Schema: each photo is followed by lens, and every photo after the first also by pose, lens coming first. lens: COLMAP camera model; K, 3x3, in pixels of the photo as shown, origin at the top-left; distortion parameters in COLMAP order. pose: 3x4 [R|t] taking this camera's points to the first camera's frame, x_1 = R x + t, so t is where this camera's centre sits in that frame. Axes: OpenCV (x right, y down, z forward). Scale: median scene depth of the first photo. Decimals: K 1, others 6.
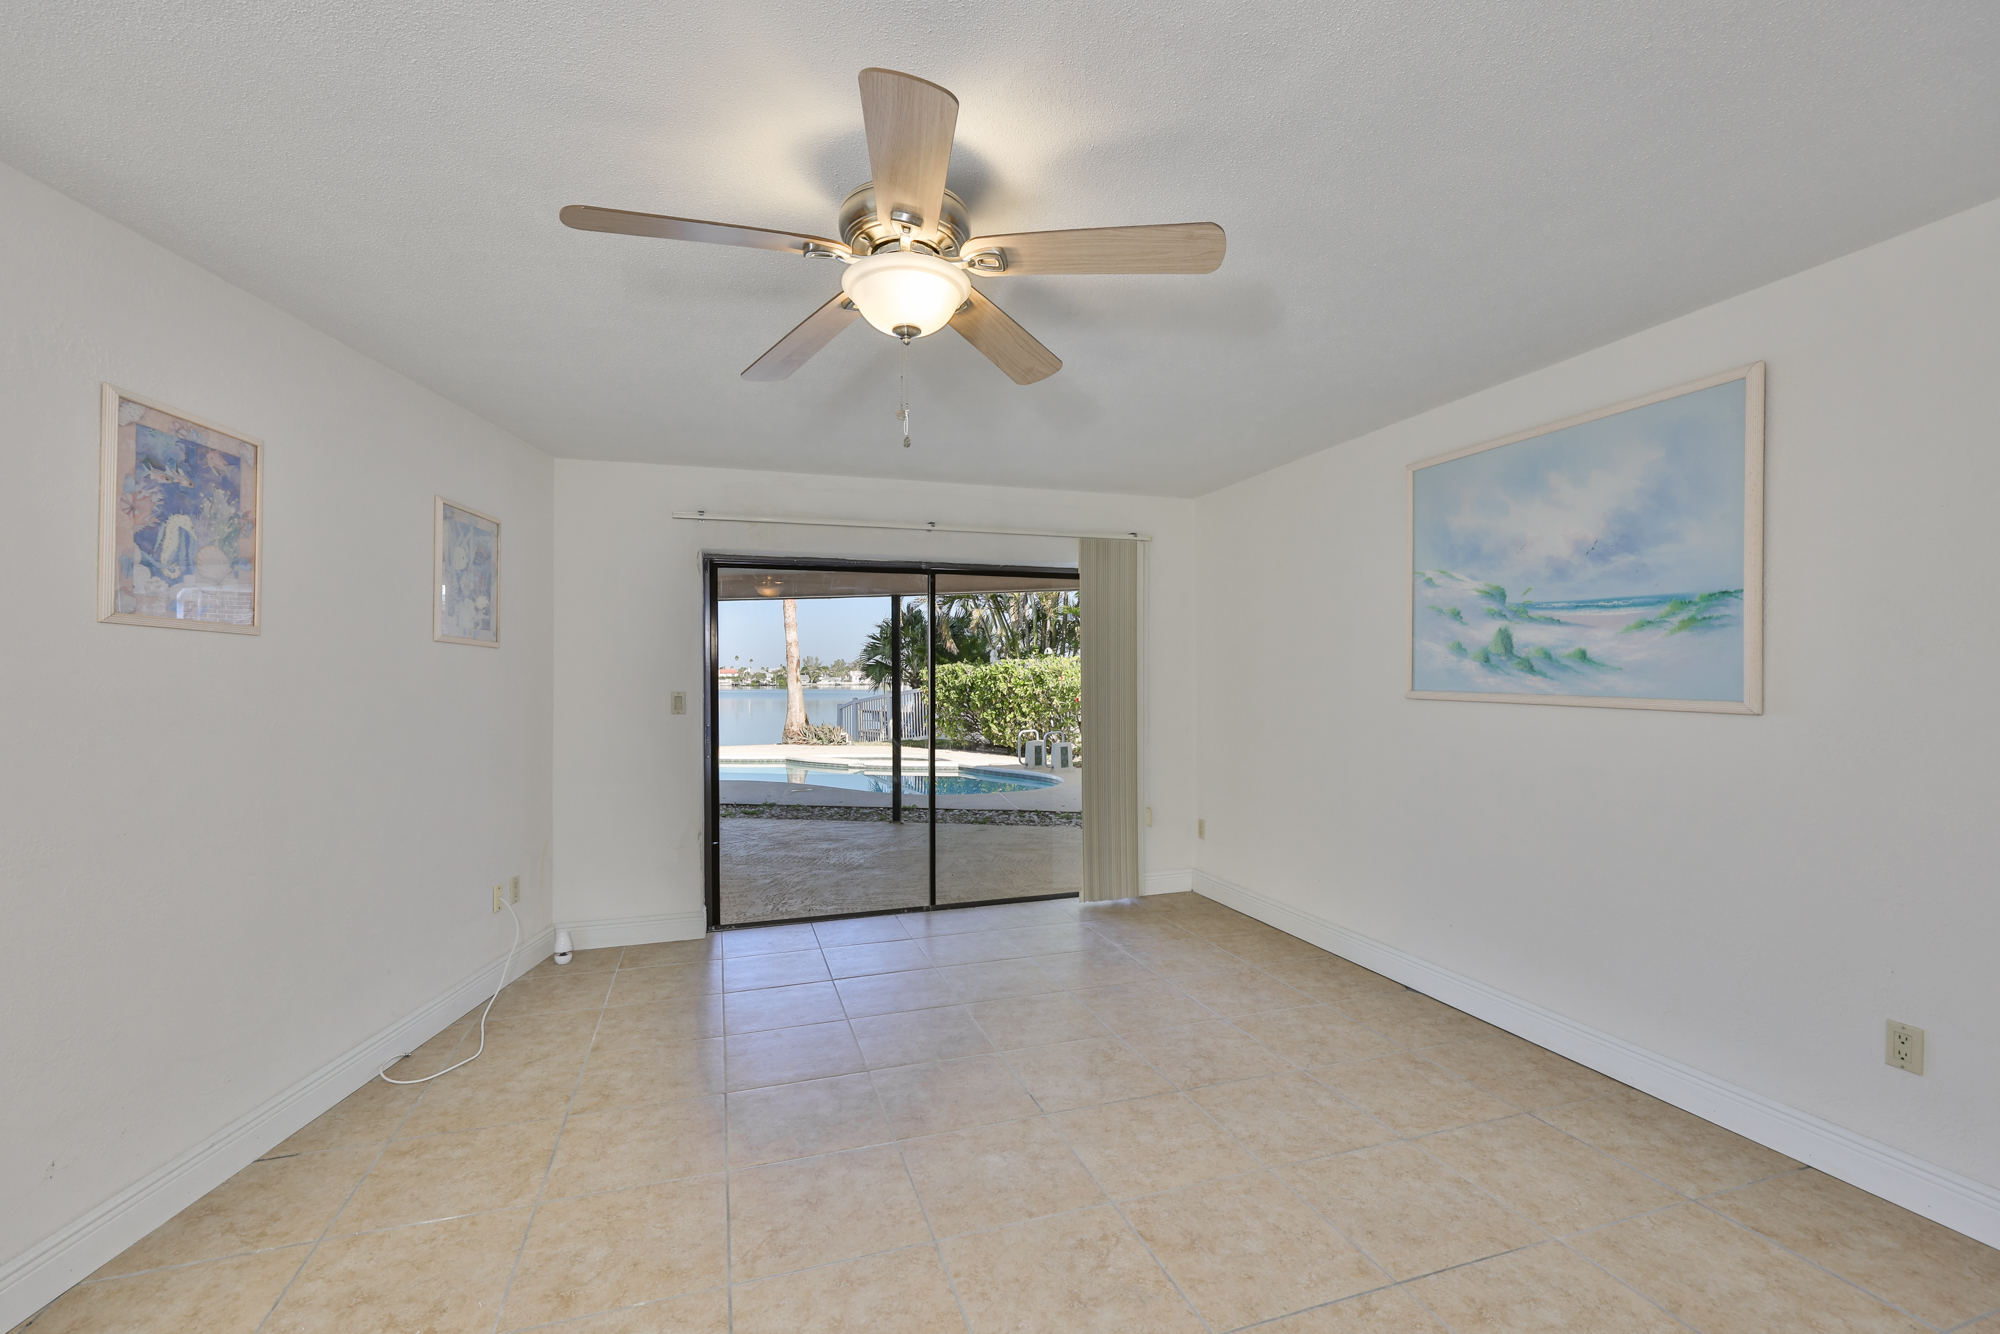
lens RADIAL K [[847.3, 0, 984.0], [0, 847.3, 673.7], [0, 0, 1]] dist [-0.007352, 0.001237]
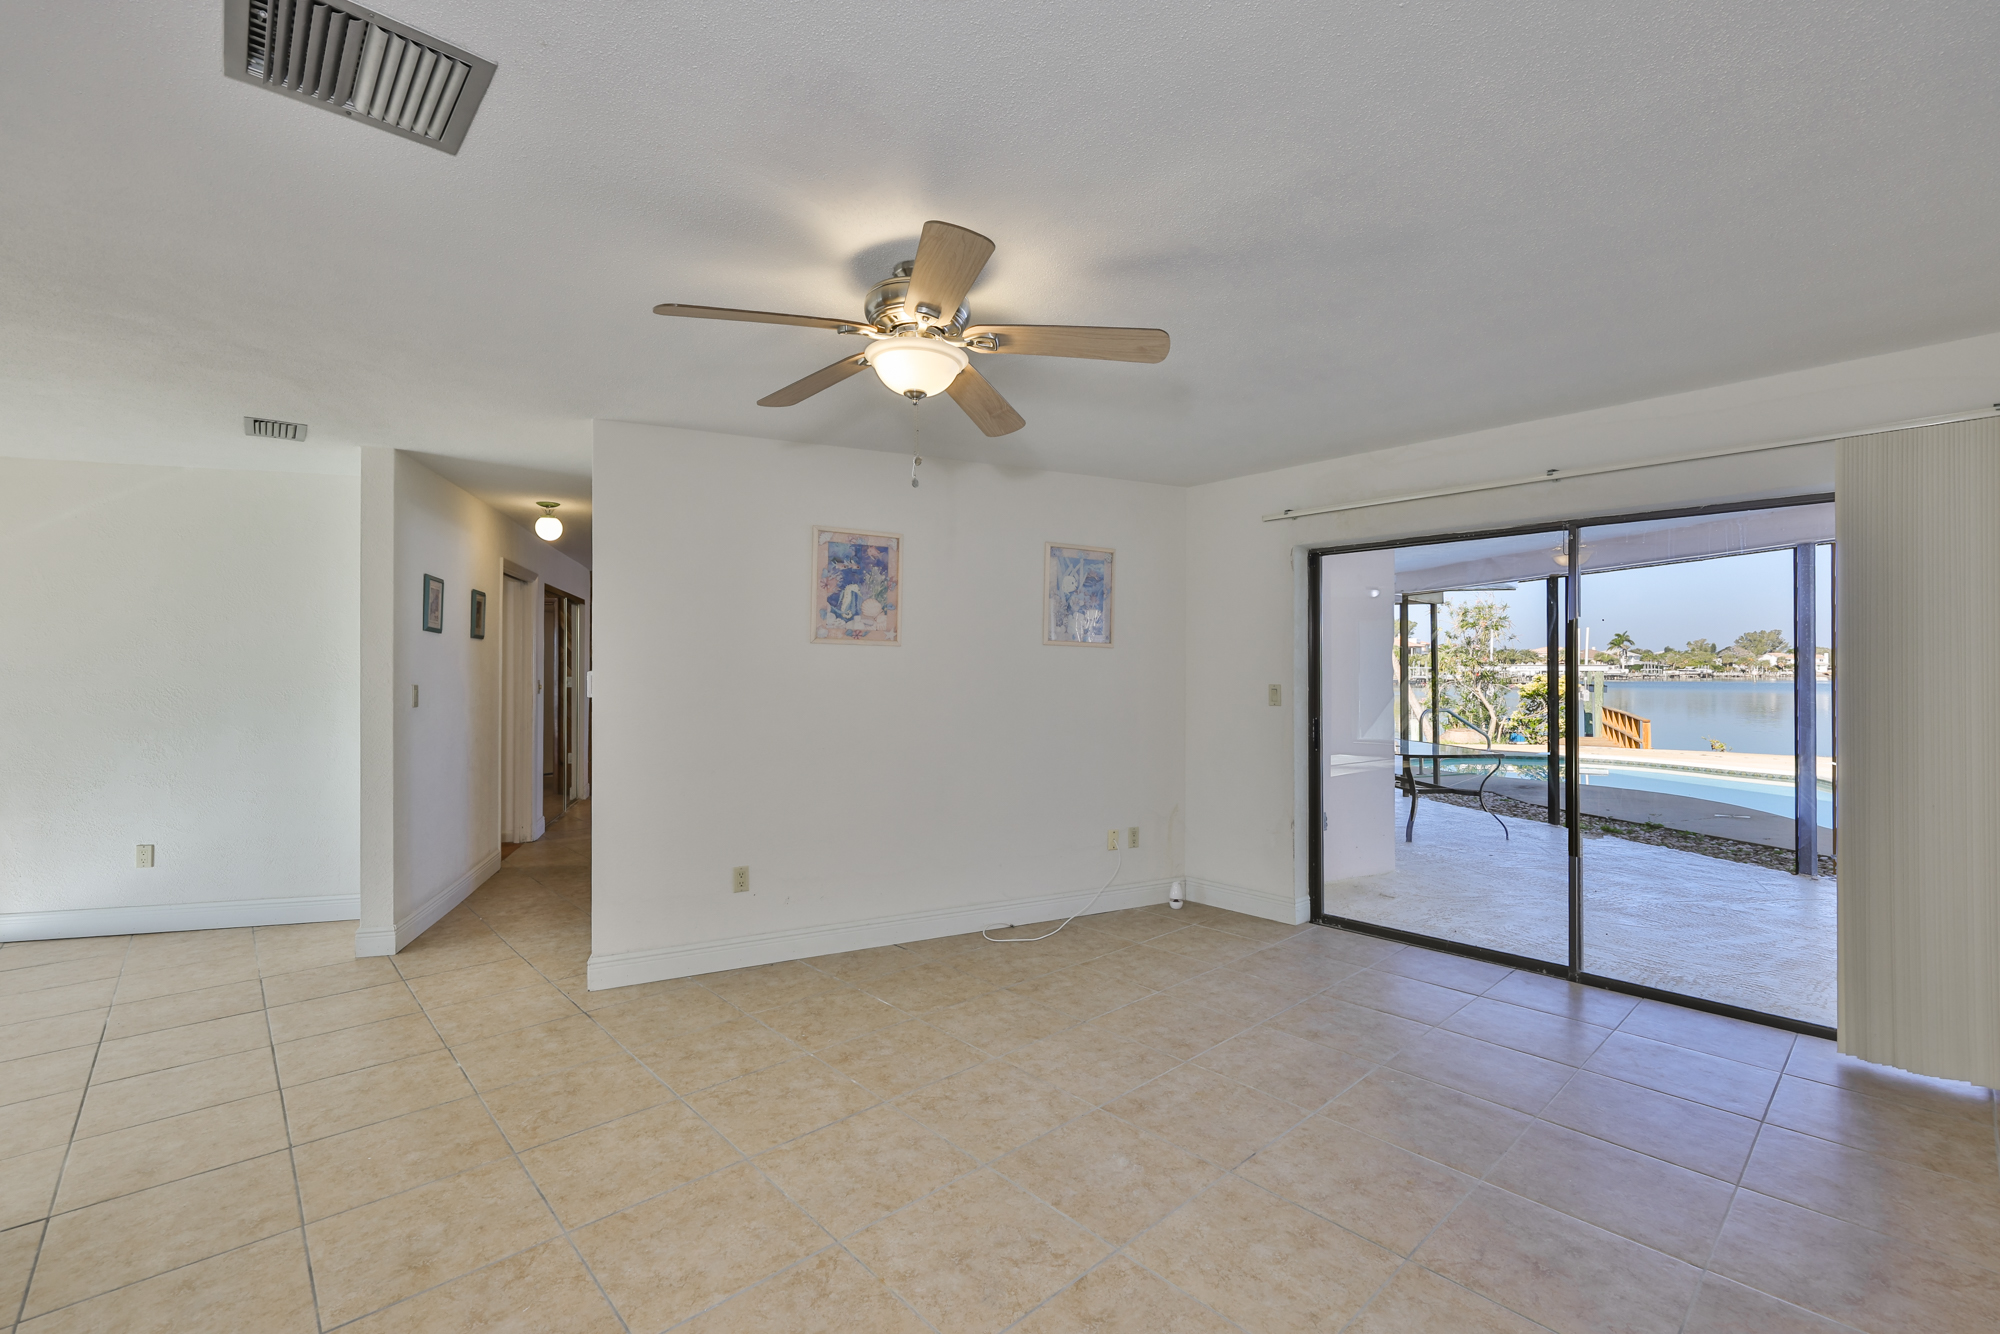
lens RADIAL K [[847.3, 0, 998.6], [0, 847.3, 661.2], [0, 0, 1]] dist [-0.007352, 0.001237]
pose [[0.422811, -0.005740, -0.906200, 0.828165], [0.002468, 0.999984, -0.005183, -0.004445], [0.906215, -0.000046, 0.422818, 0.445119]]
